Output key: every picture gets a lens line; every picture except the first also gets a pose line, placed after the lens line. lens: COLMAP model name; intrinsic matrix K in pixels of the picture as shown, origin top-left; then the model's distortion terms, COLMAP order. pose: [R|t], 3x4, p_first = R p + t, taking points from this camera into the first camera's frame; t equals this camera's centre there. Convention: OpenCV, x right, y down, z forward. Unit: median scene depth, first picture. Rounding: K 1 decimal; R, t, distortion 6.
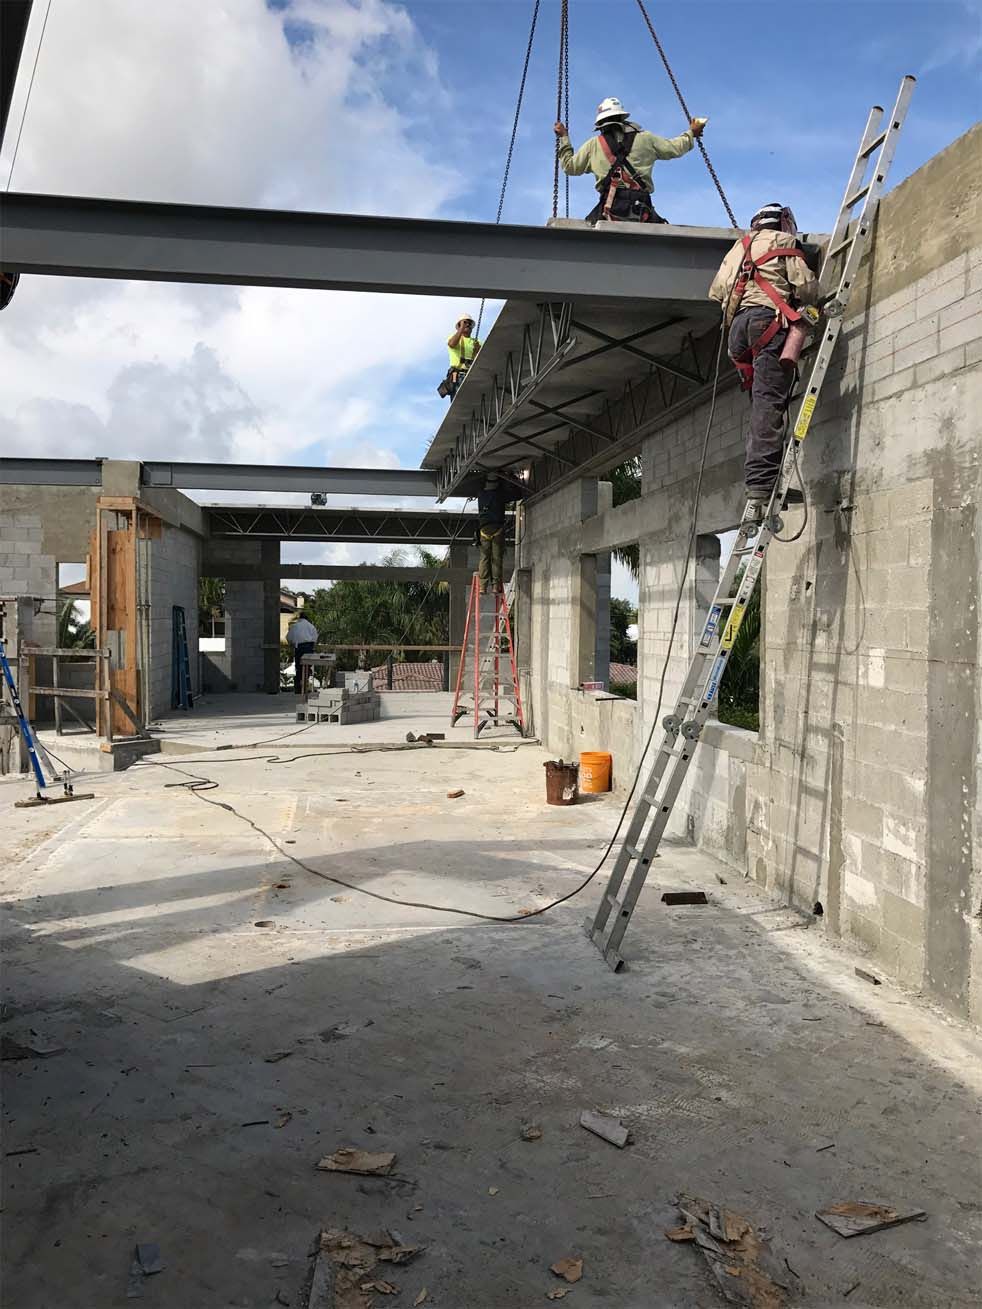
lens RADIAL K [[1111.4, 0, 491.0], [0, 1111.4, 654.5], [0, 0, 1]] dist [0.076975, -0.105638]
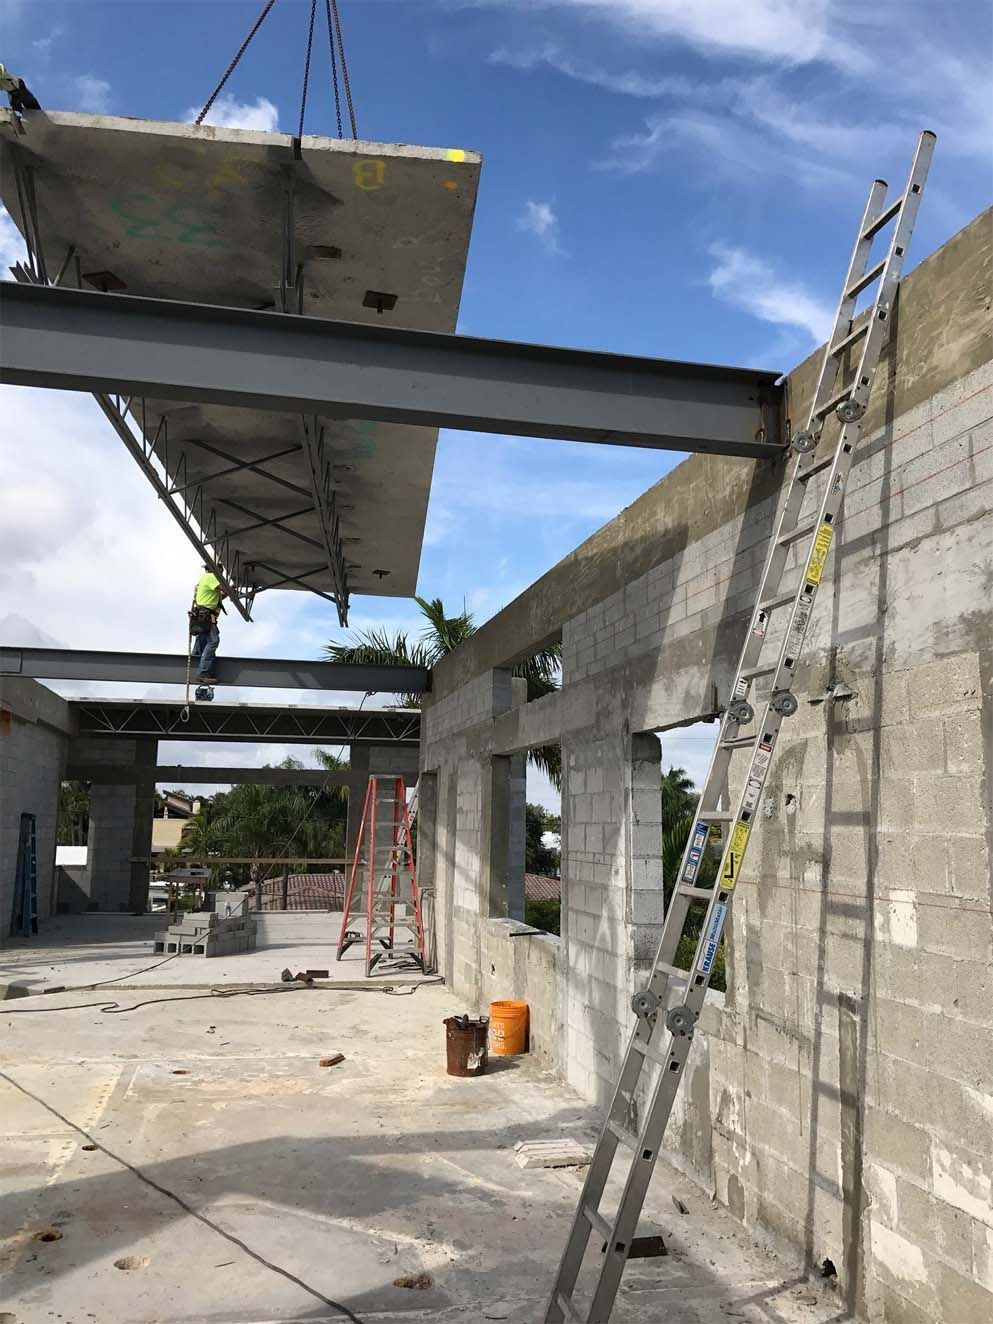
lens RADIAL K [[1144.0, 0, 496.5], [0, 1144.0, 662.0], [0, 0, 1]] dist [0.079661, -0.189049]
pose [[0.996577, 0.016843, 0.080938, 0.014905], [-0.002646, 0.985022, -0.172409, -0.012008], [-0.082629, 0.171604, 0.981695, 0.157094]]
